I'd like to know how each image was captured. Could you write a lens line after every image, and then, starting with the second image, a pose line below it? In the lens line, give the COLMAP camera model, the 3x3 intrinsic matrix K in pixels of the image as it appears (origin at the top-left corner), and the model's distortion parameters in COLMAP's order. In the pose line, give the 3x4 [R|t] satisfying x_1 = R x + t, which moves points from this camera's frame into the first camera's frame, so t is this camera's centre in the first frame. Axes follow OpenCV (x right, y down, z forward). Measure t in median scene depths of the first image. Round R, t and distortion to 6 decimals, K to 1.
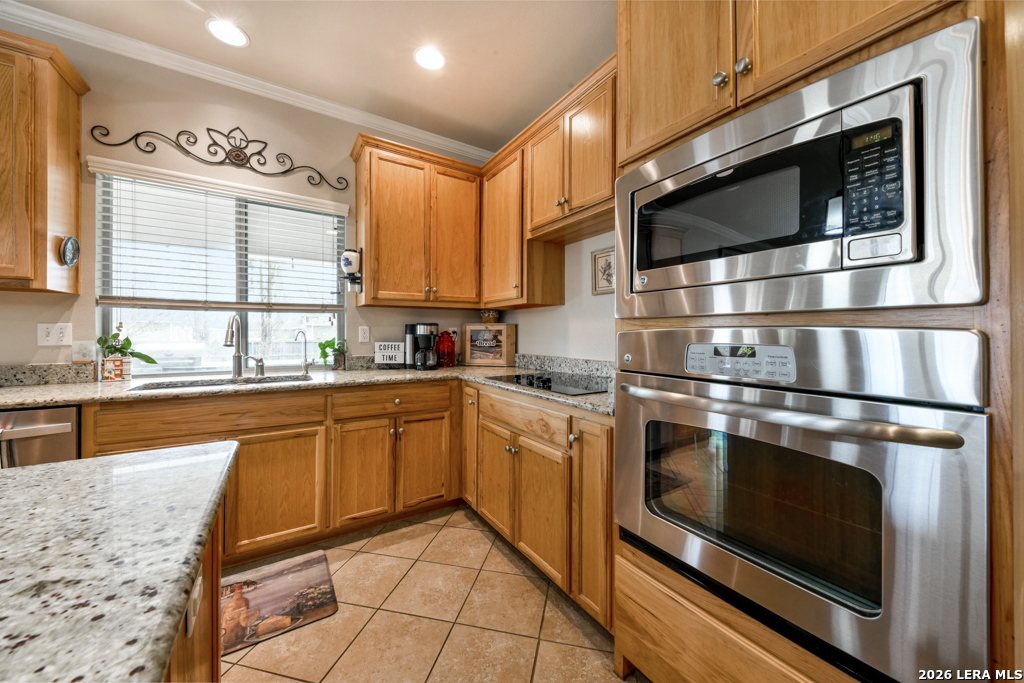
lens RADIAL K [[368.4, 0, 506.2], [0, 368.4, 331.0], [0, 0, 1]] dist [0.011283, -0.001381]
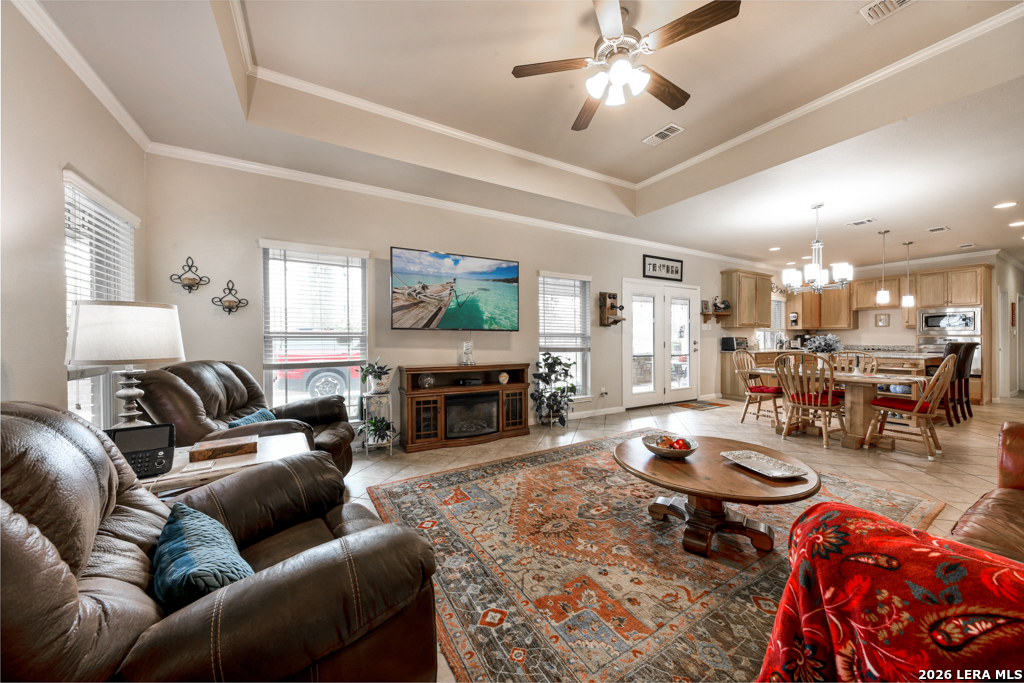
lens RADIAL K [[368.4, 0, 507.2], [0, 368.4, 342.1], [0, 0, 1]] dist [0.011283, -0.001381]
pose [[0.999434, -0.001384, -0.033603, -3.253136], [0.001975, 0.999844, 0.017557, -0.020945], [0.033573, -0.017613, 0.999281, -2.771140]]
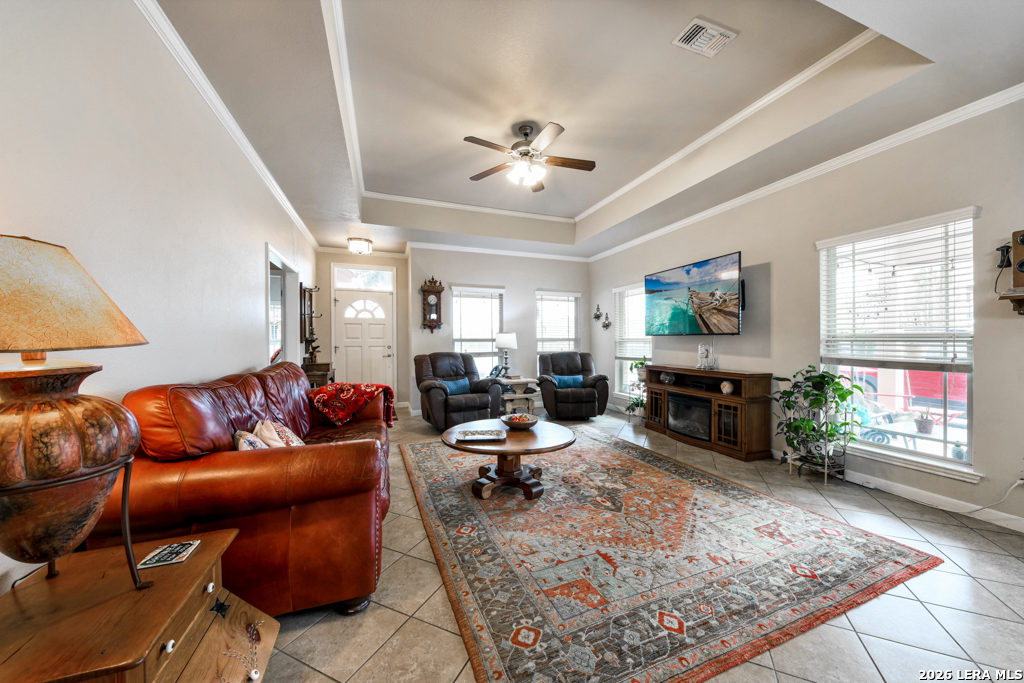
lens RADIAL K [[368.4, 0, 512.1], [0, 368.4, 343.5], [0, 0, 1]] dist [0.011283, -0.001381]
pose [[-0.232316, 0.003182, -0.972635, -1.344536], [0.006684, 0.999976, 0.001674, -0.012416], [0.972617, -0.006112, -0.232331, -1.354322]]
